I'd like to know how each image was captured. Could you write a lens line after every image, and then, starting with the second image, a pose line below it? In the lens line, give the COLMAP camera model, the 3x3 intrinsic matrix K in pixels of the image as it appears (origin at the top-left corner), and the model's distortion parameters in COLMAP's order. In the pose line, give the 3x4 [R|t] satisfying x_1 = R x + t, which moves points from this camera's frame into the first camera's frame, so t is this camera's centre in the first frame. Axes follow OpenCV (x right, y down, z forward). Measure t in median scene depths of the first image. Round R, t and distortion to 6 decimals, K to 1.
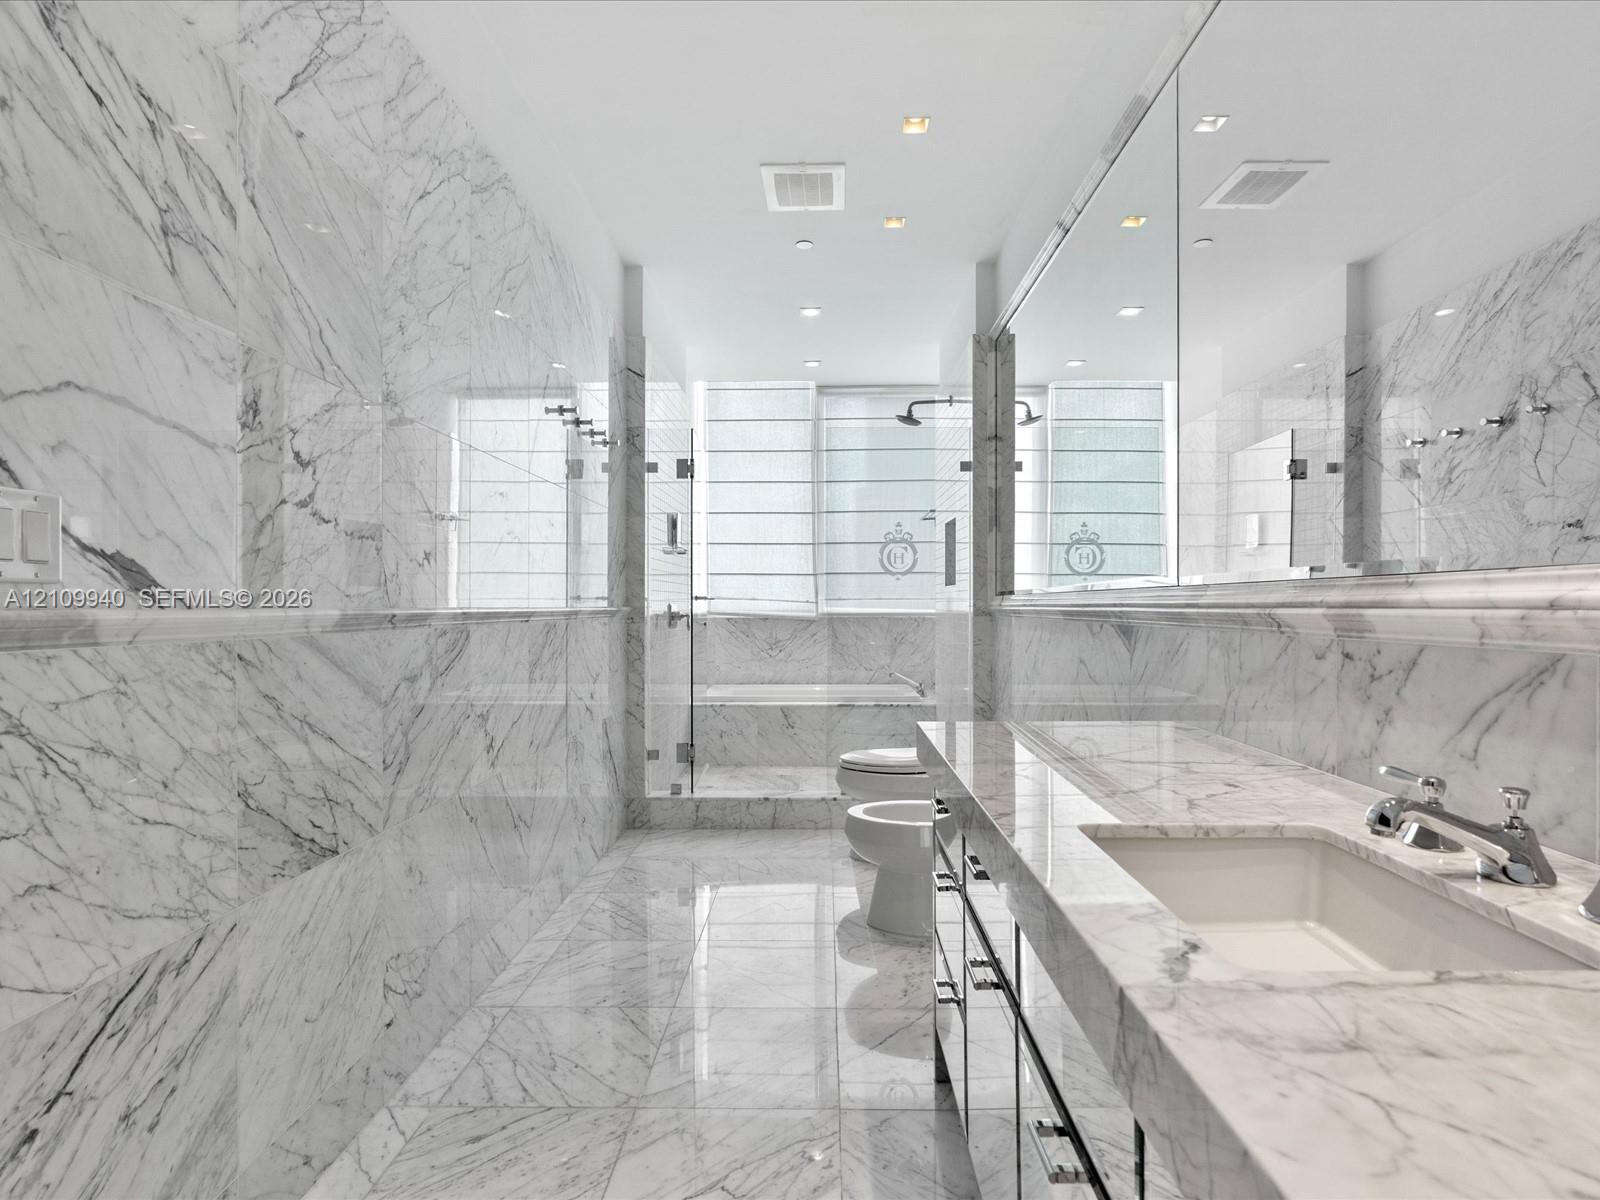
lens RADIAL K [[810.4, 0, 800.6], [0, 810.4, 601.0], [0, 0, 1]] dist [-0.011987, 0.003306]
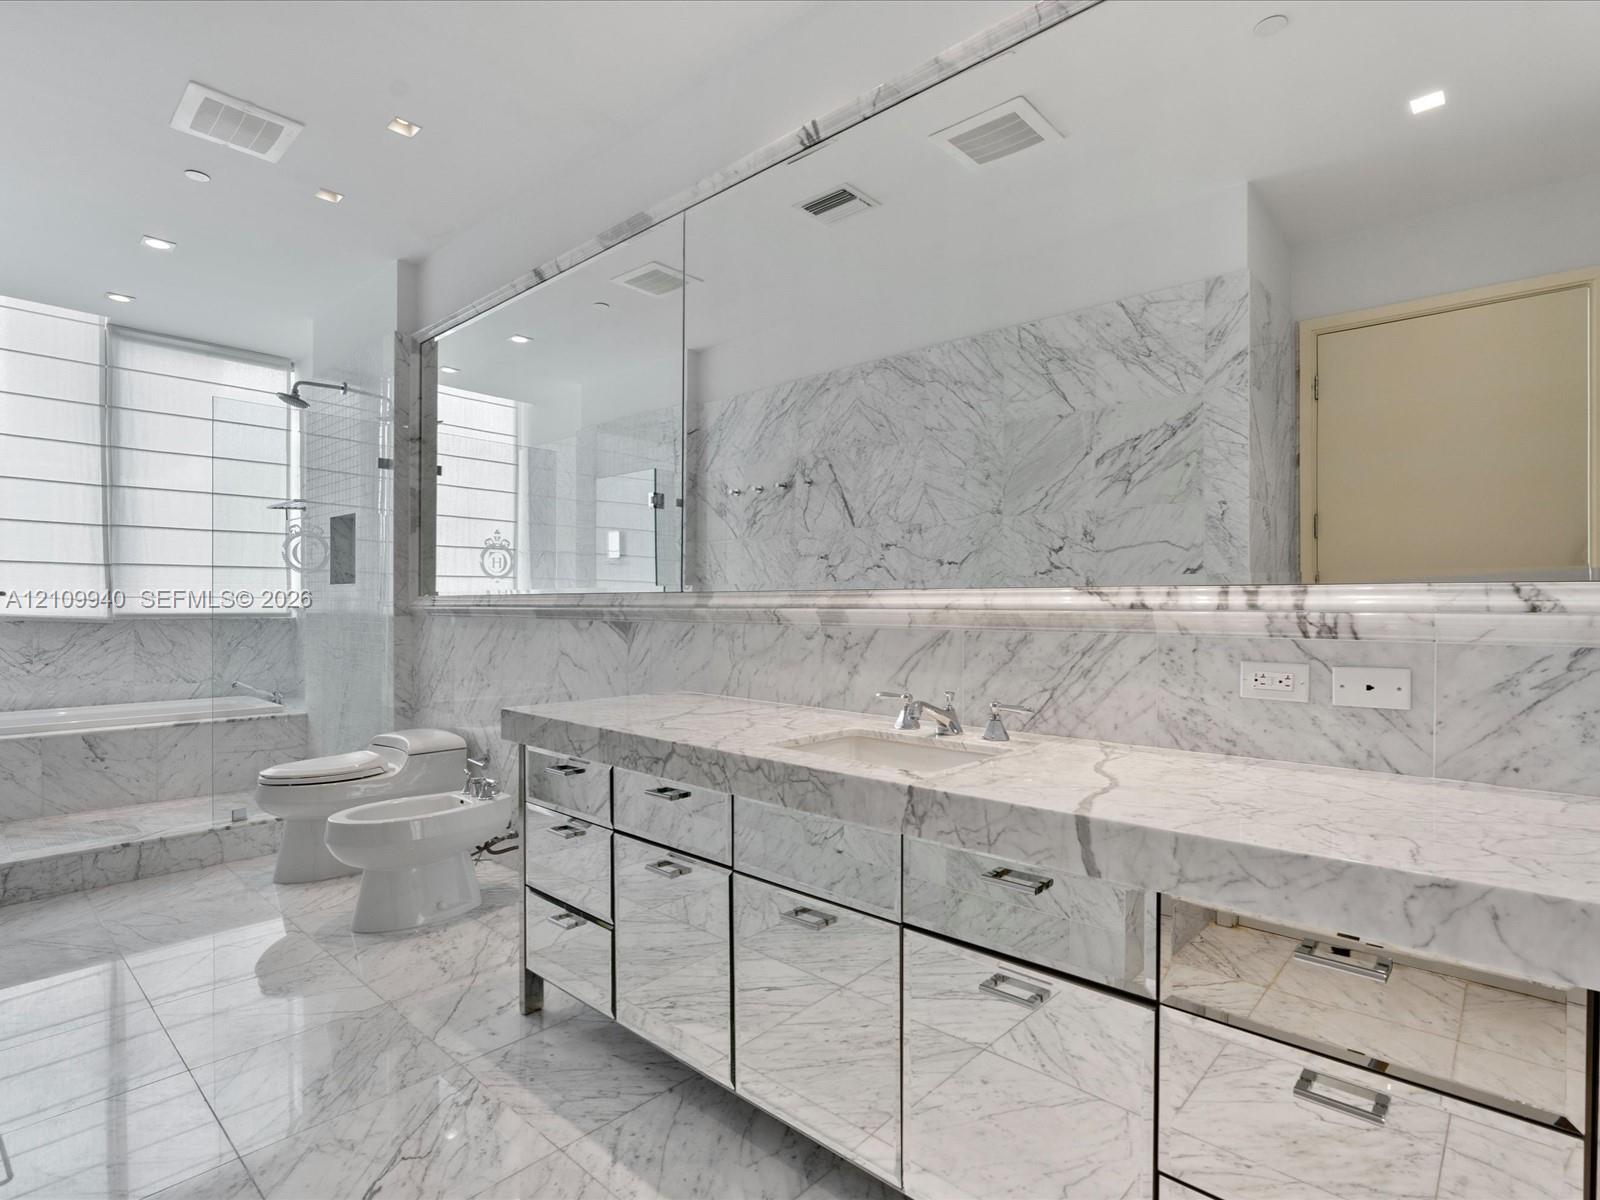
lens RADIAL K [[810.4, 0, 802.0], [0, 810.4, 606.5], [0, 0, 1]] dist [-0.011987, 0.003306]
pose [[0.663177, 0.004744, 0.748447, -0.222581], [-0.008957, 0.999959, 0.001599, 0.000746], [-0.748409, -0.007764, 0.663193, -0.032792]]
